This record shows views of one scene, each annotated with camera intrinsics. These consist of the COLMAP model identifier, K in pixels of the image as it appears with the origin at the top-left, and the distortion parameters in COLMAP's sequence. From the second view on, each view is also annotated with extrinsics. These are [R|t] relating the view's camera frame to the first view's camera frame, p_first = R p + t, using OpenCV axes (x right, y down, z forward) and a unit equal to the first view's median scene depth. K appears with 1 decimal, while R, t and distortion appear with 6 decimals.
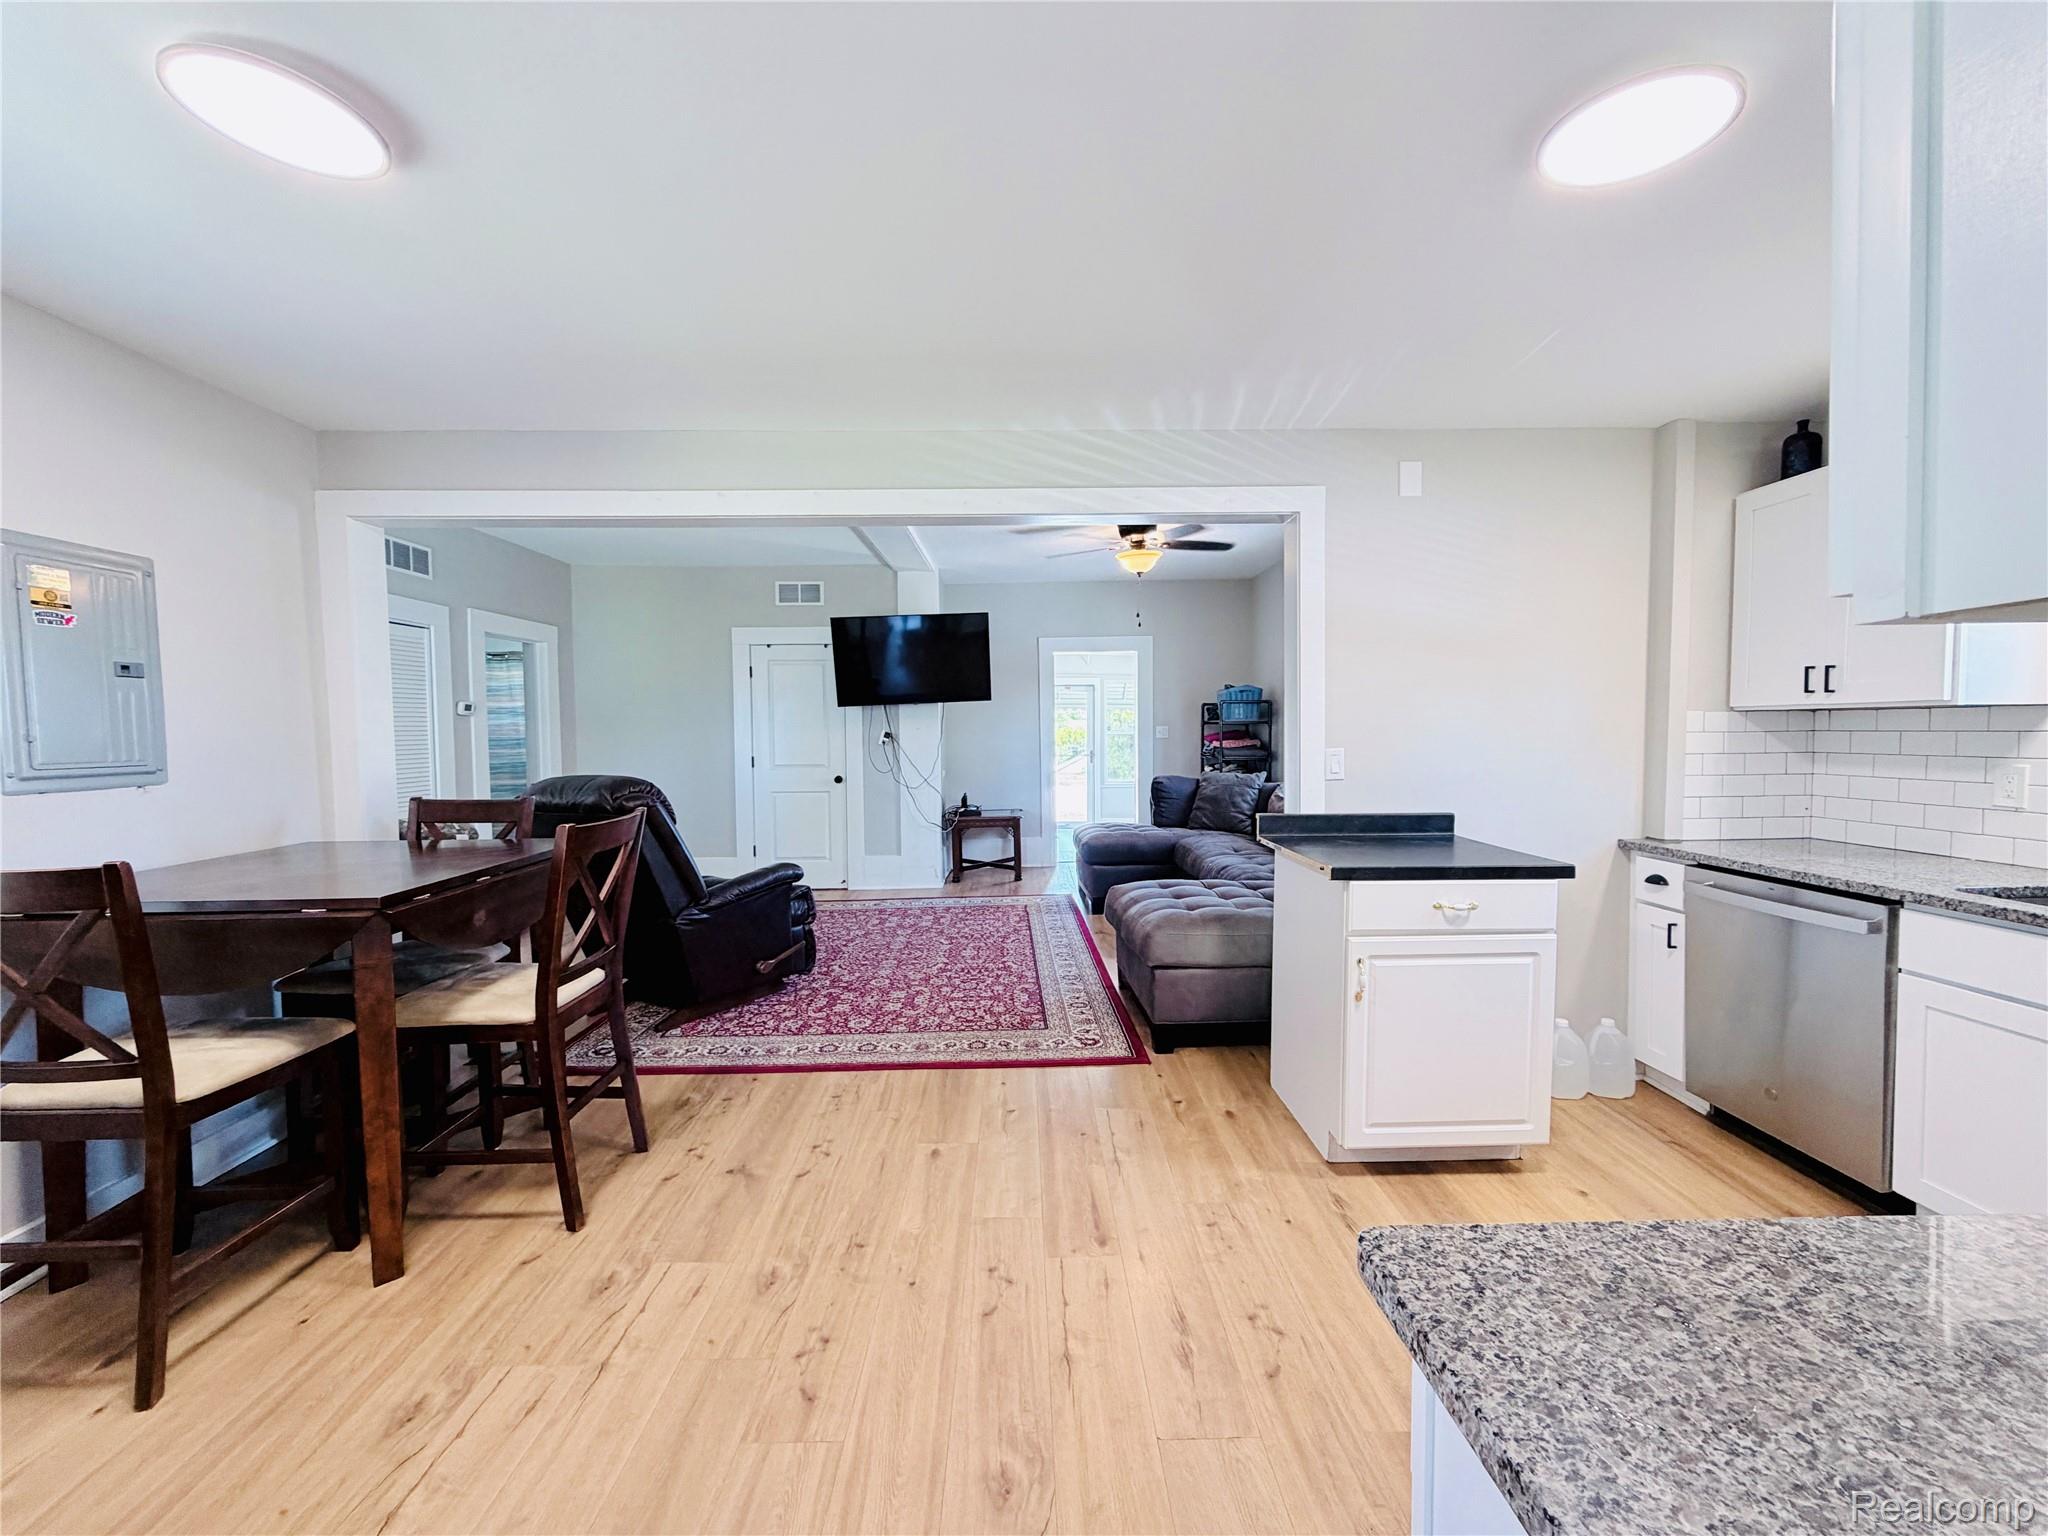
lens RADIAL K [[817.9, 0, 1012.4], [0, 817.9, 764.6], [0, 0, 1]] dist [0.000307, -0.000583]
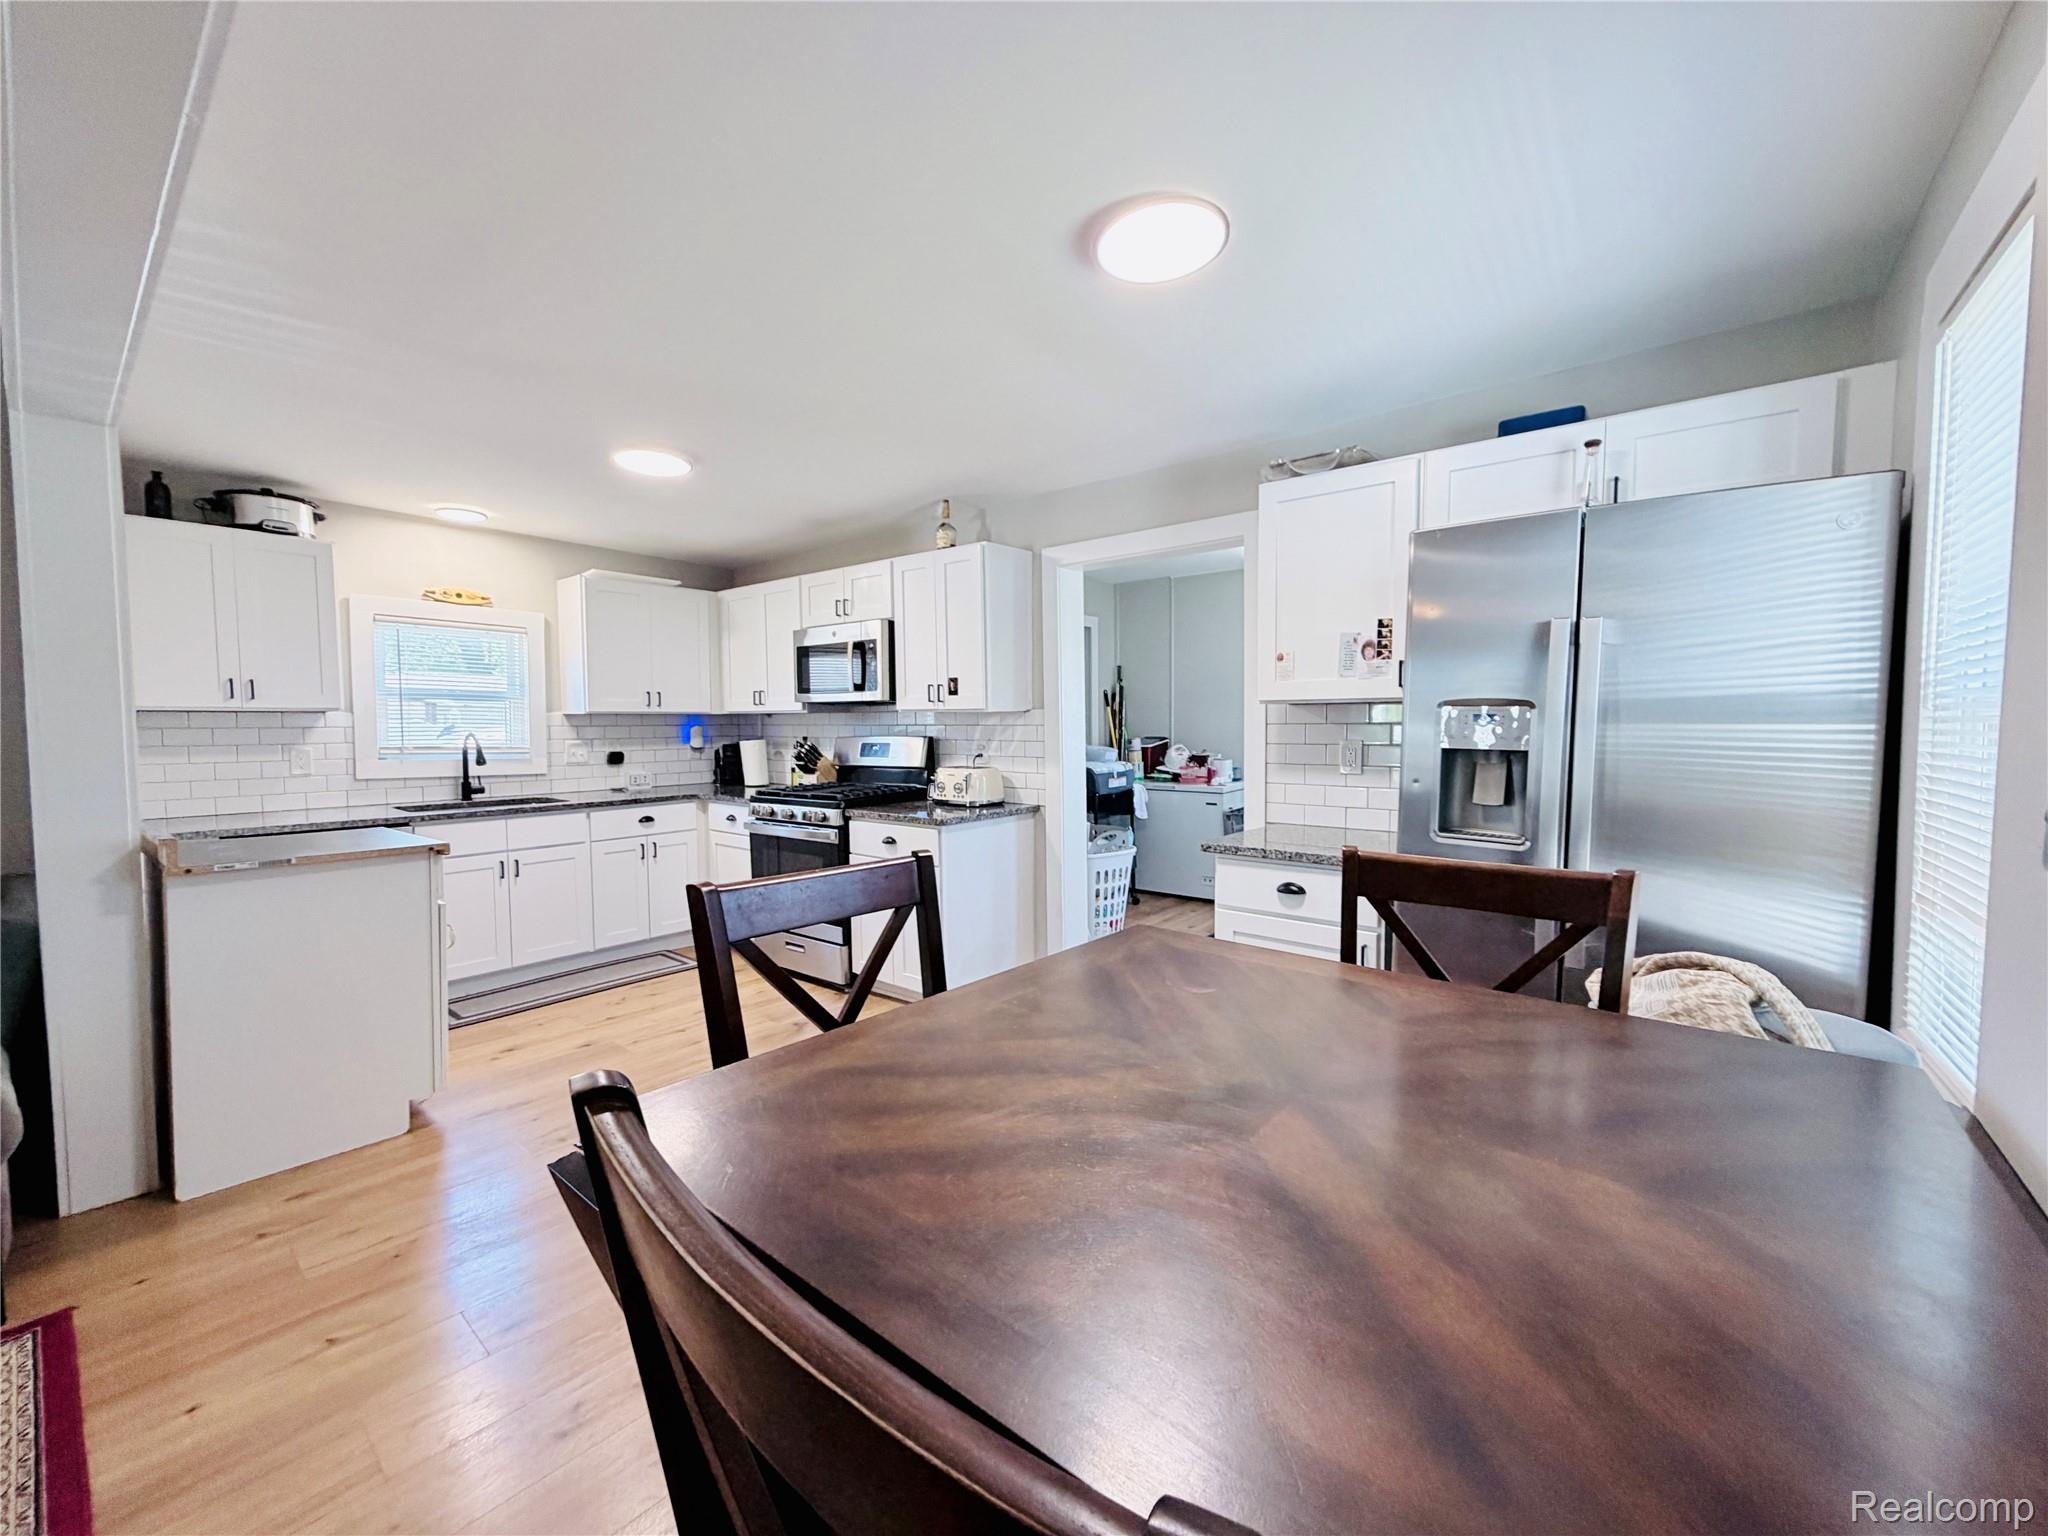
lens RADIAL K [[817.9, 0, 1023.5], [0, 817.9, 770.3], [0, 0, 1]] dist [0.000307, -0.000583]
pose [[-0.761038, -0.028202, 0.648094, -0.461101], [0.036245, 0.995645, 0.085887, -0.021692], [-0.647694, 0.088853, -0.756702, 0.642491]]
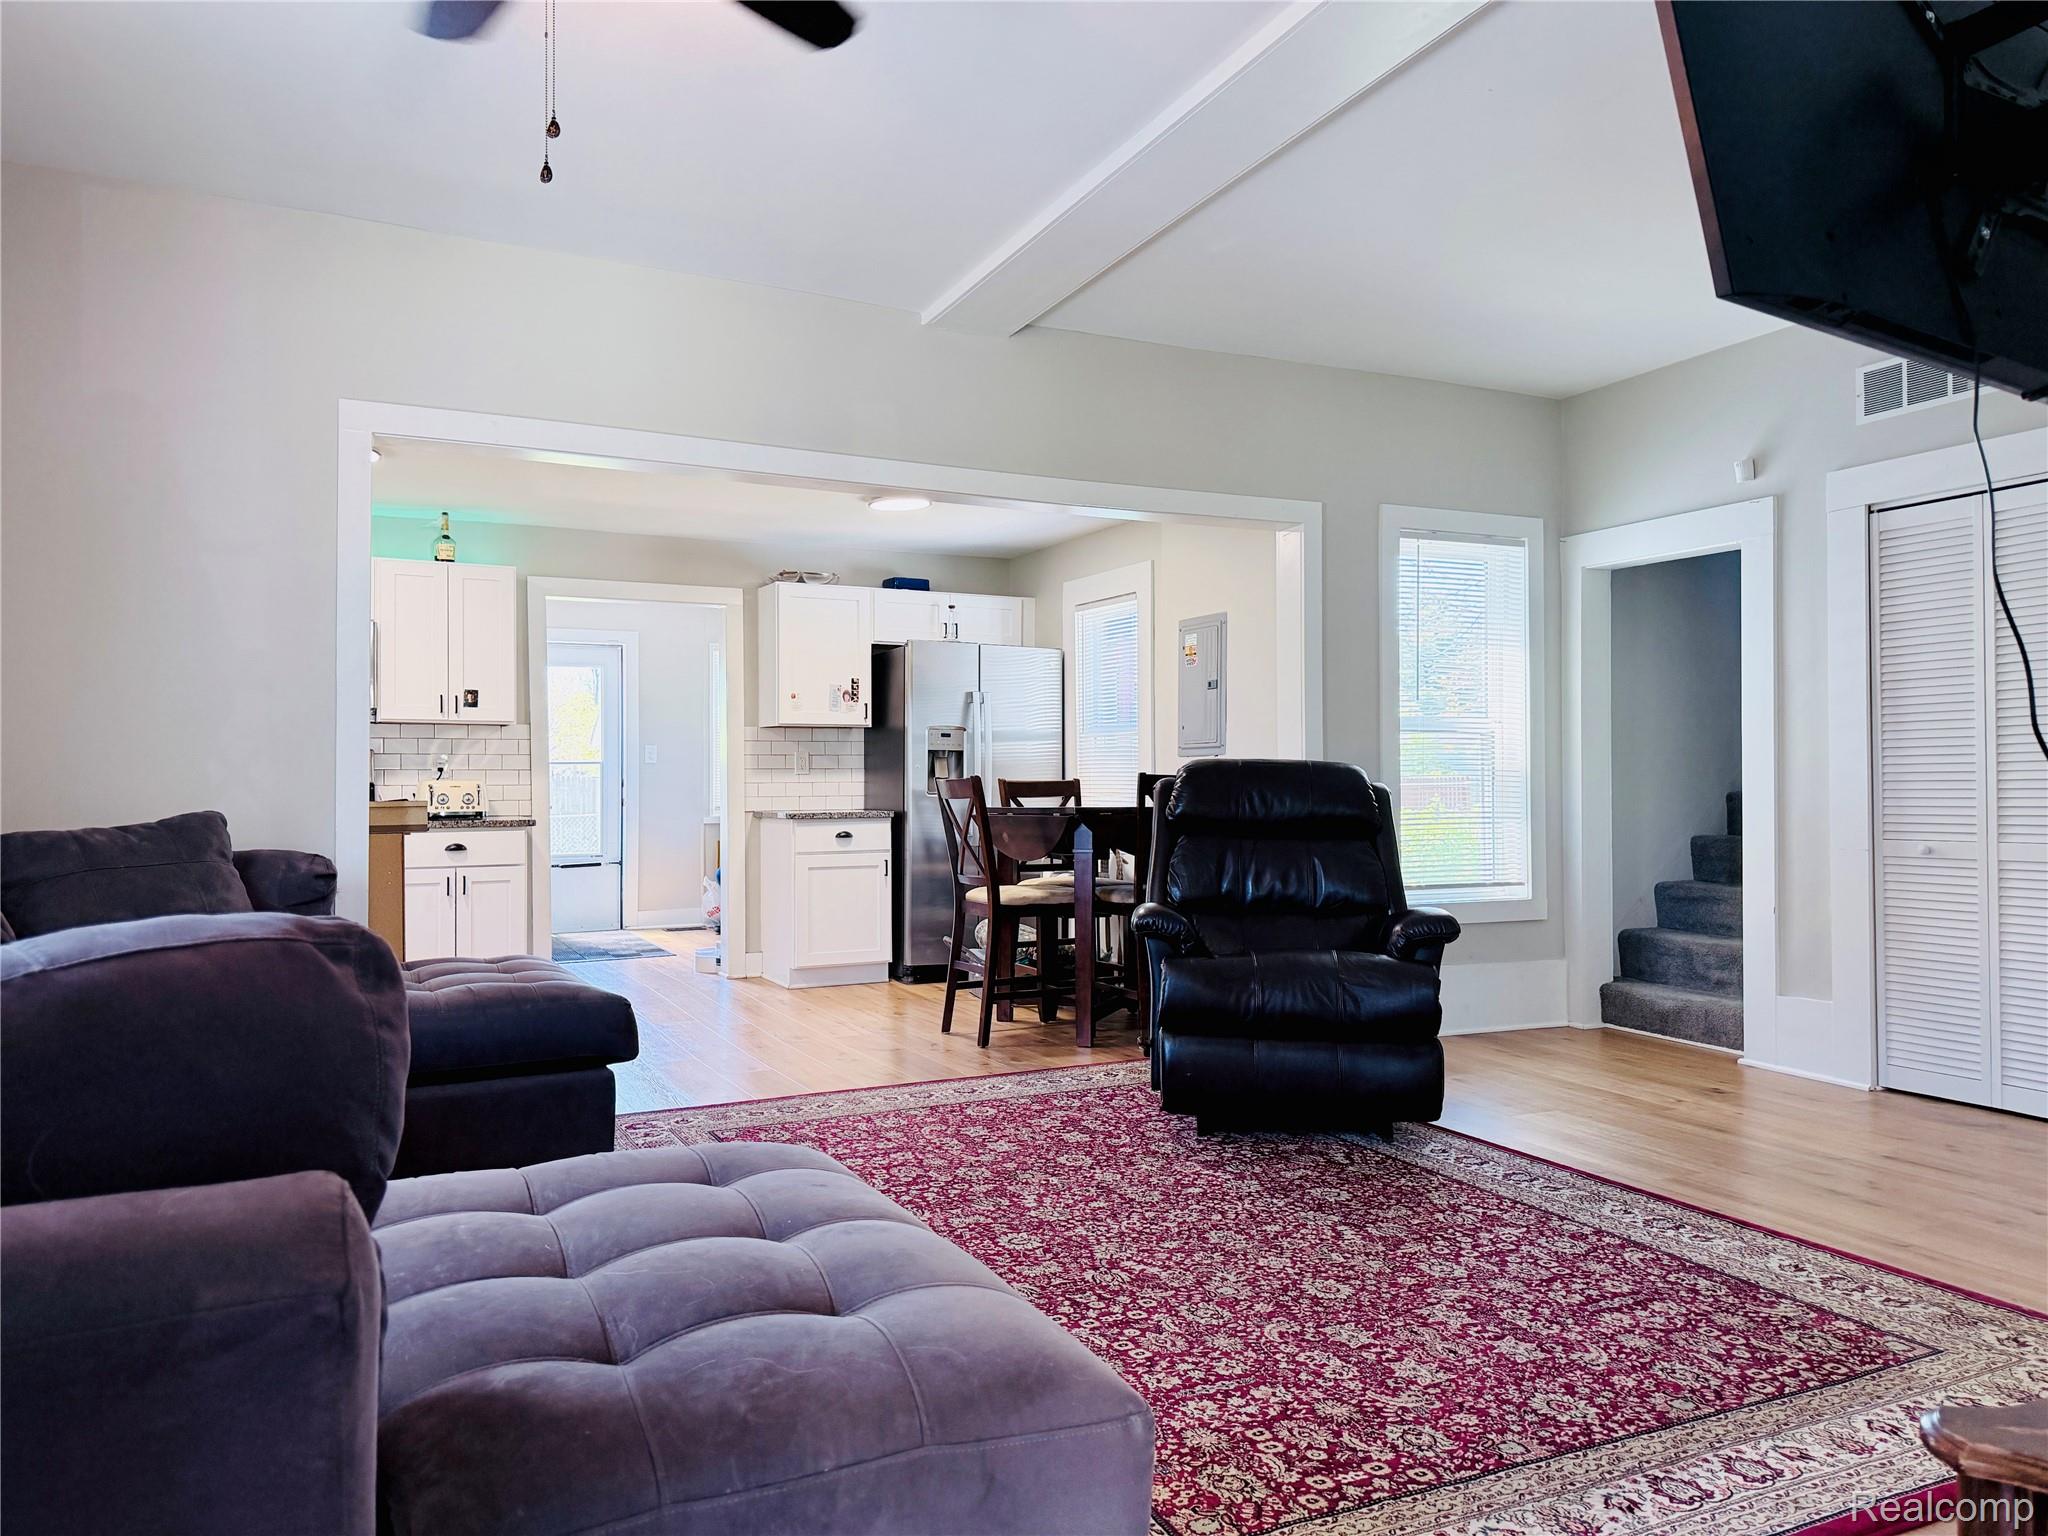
lens RADIAL K [[1446.7, 0, 1026.6], [0, 1446.7, 787.4], [0, 0, 1]] dist [0.035020, -0.026152]
pose [[-0.903407, 0.010749, -0.428648, 0.239490], [-0.007771, 0.999111, 0.041431, -0.012815], [0.428713, 0.040760, -0.902521, 1.639131]]
